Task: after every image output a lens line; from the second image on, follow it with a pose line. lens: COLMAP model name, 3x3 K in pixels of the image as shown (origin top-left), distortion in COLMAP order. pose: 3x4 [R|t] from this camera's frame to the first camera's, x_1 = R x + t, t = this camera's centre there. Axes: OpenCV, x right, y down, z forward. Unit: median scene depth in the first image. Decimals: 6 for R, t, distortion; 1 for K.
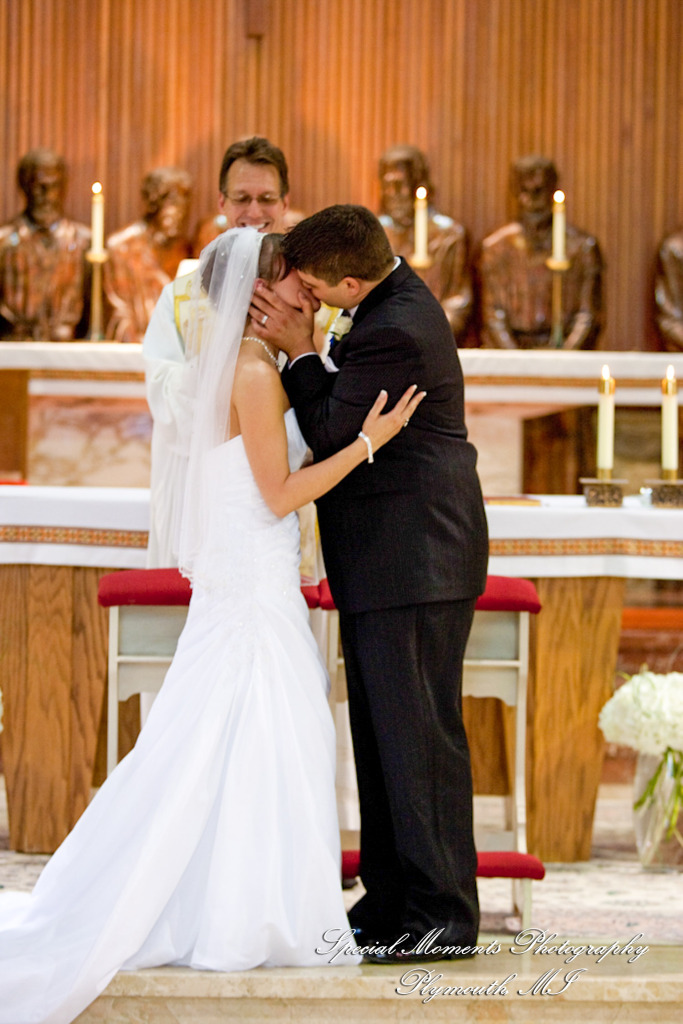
lens RADIAL K [[4254.0, 0, 342.1], [0, 4254.0, 568.2], [0, 0, 1]] dist [-0.162264, 0.000000]
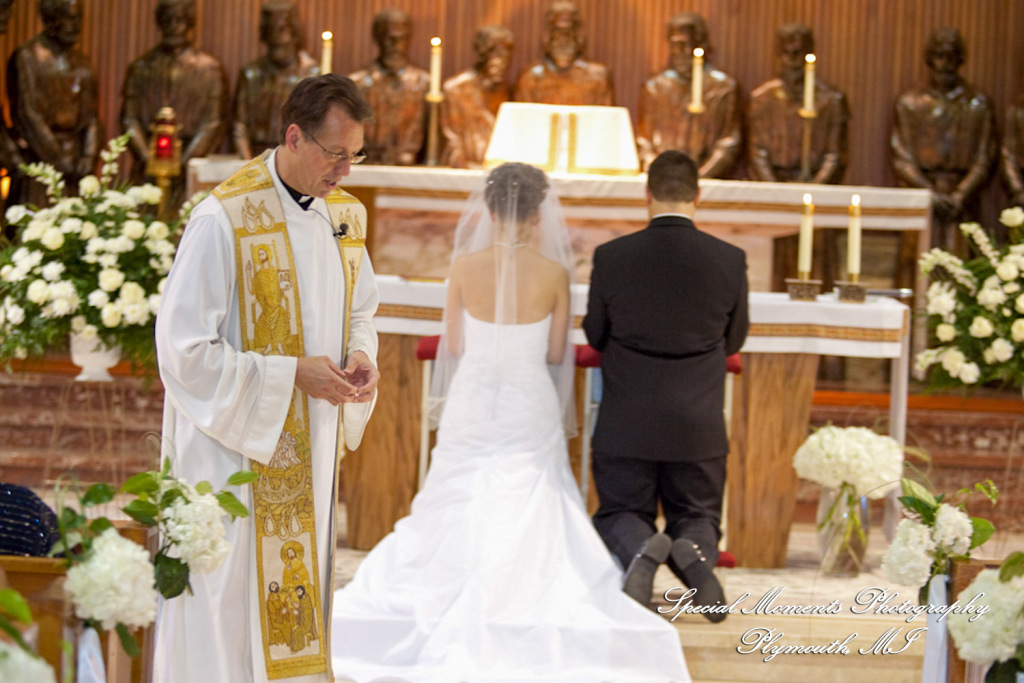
lens RADIAL K [[4258.8, 0, 513.7], [0, 4258.8, 341.5], [0, 0, 1]] dist [-0.141159, 0.000000]
pose [[0.998661, 0.027345, -0.043909, 0.020751], [-0.027935, 0.999527, -0.012875, 0.012247], [0.043536, 0.014084, 0.998953, -0.224707]]
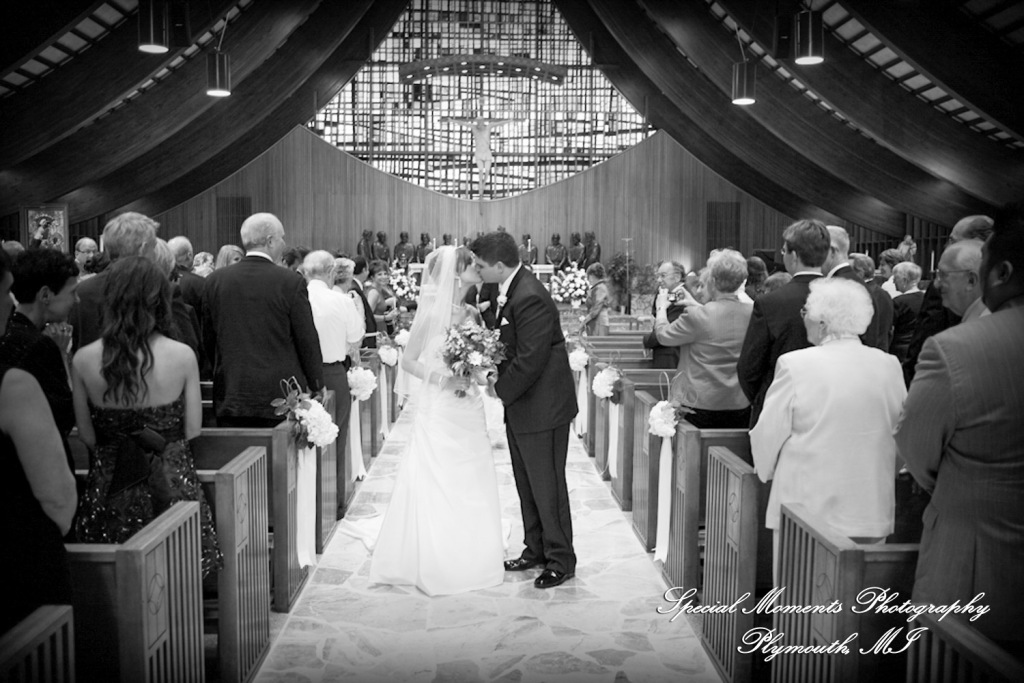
lens RADIAL K [[892.7, 0, 515.3], [0, 892.7, 344.9], [0, 0, 1]] dist [-0.079346, 0.029388]
pose [[0.999951, -0.009576, 0.002611, 0.024414], [0.009477, 0.999318, 0.035676, 0.019659], [-0.002951, -0.035650, 0.999360, -0.312075]]
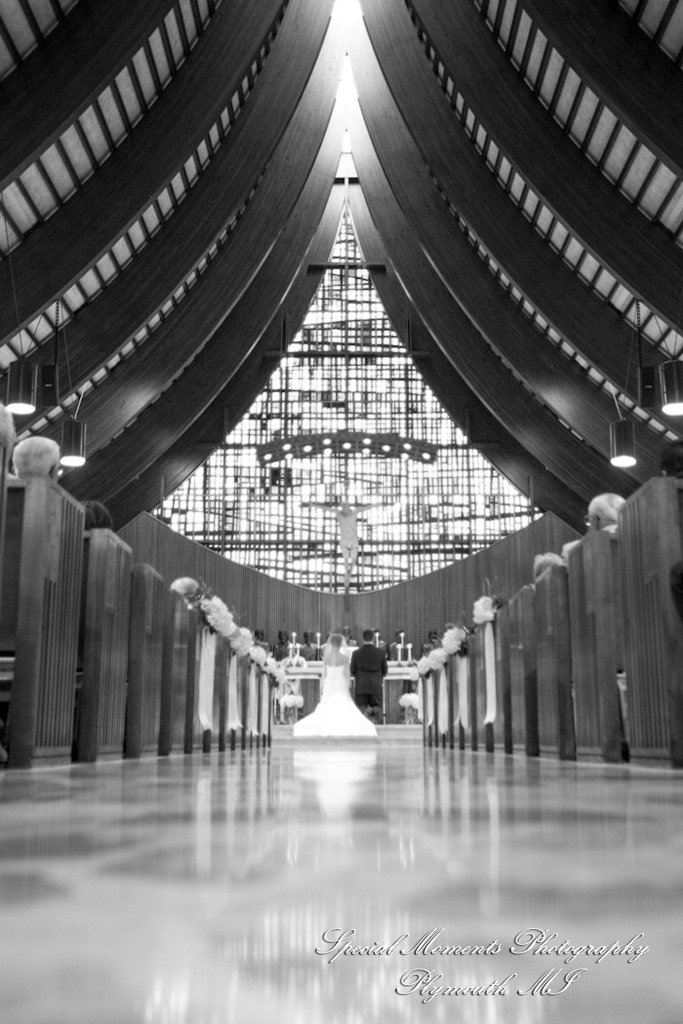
lens RADIAL K [[1181.3, 0, 347.5], [0, 1181.3, 516.4], [0, 0, 1]] dist [0.019713, 0.000000]
pose [[0.999156, -0.025080, -0.032535, 0.032815], [0.016467, 0.970114, -0.242090, 0.128429], [0.037635, 0.241349, 0.969708, -0.505288]]
